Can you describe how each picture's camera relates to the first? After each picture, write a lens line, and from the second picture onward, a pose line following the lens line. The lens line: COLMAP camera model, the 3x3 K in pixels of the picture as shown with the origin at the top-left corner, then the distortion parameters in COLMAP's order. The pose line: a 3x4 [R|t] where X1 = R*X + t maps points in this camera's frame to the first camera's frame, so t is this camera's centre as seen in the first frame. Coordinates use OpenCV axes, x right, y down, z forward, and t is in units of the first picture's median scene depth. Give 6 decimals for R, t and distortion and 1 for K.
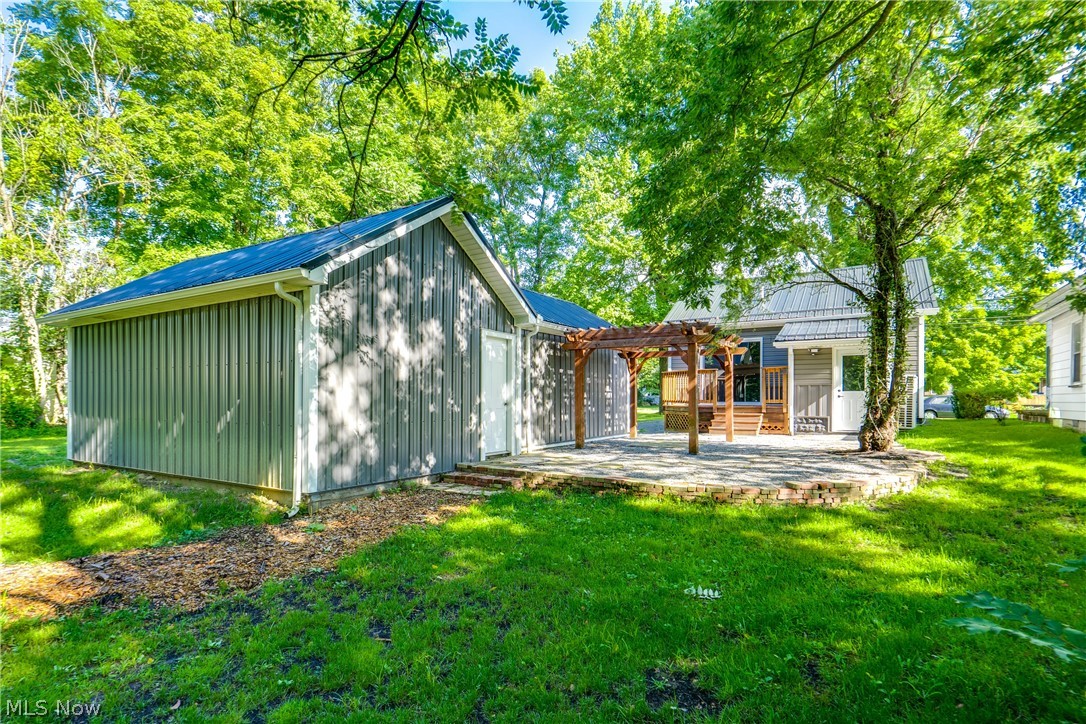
lens RADIAL K [[547.6, 0, 542.3], [0, 547.6, 391.6], [0, 0, 1]] dist [-0.004328, 0.000022]
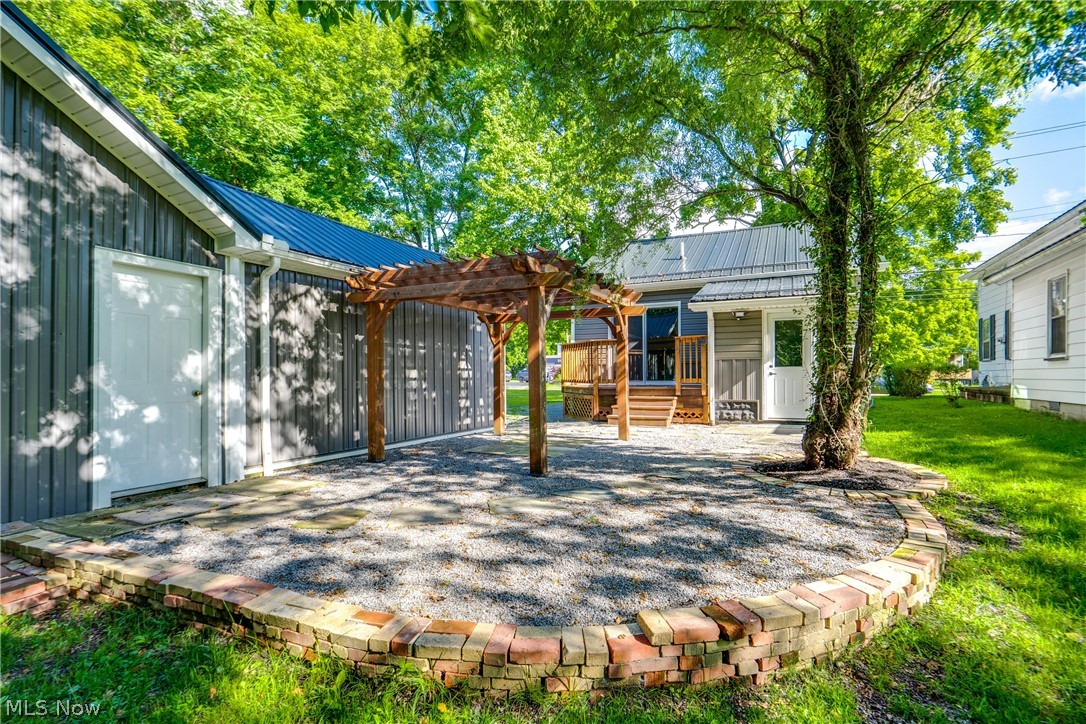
lens RADIAL K [[529.0, 0, 543.0], [0, 529.0, 362.0], [0, 0, 1]] dist [-0.018989, -0.000017]
pose [[0.995690, -0.003447, 0.092681, 0.155791], [0.004759, 0.999892, -0.013938, 0.001212], [-0.092623, 0.014319, 0.995598, 0.293430]]
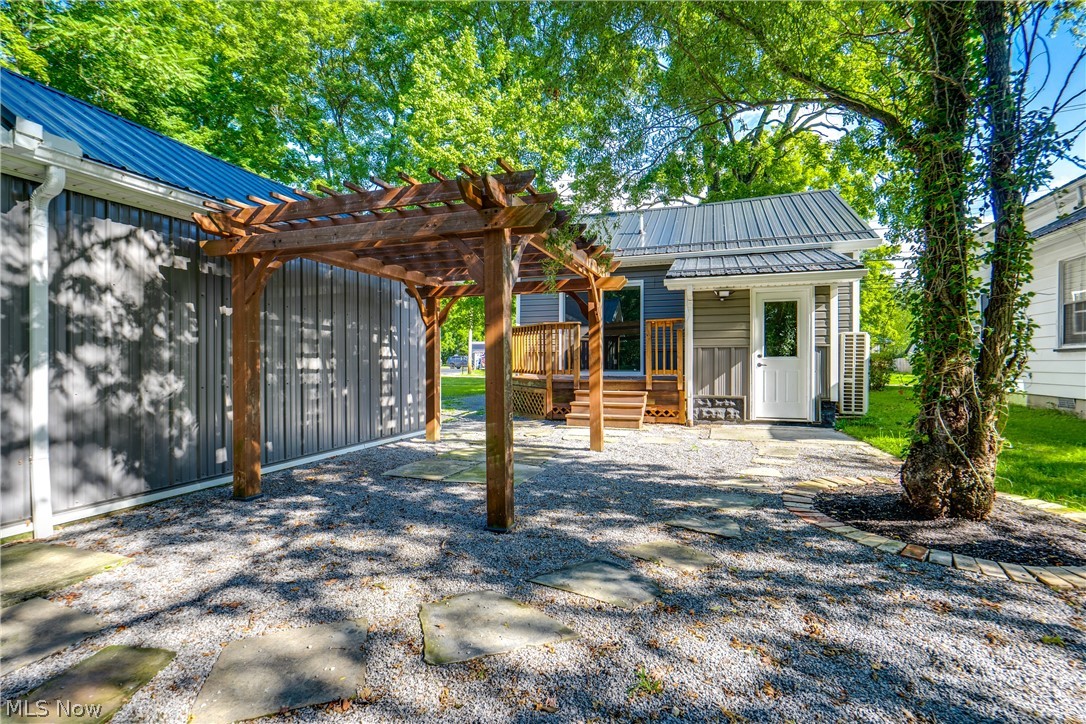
lens RADIAL K [[534.2, 0, 528.0], [0, 534.2, 360.2], [0, 0, 1]] dist [-0.013447, -0.000150]
pose [[0.981490, 0.001159, 0.191508, 0.153293], [-0.002751, 0.999964, 0.008050, -0.000989], [-0.191492, -0.008428, 0.981458, 0.434338]]
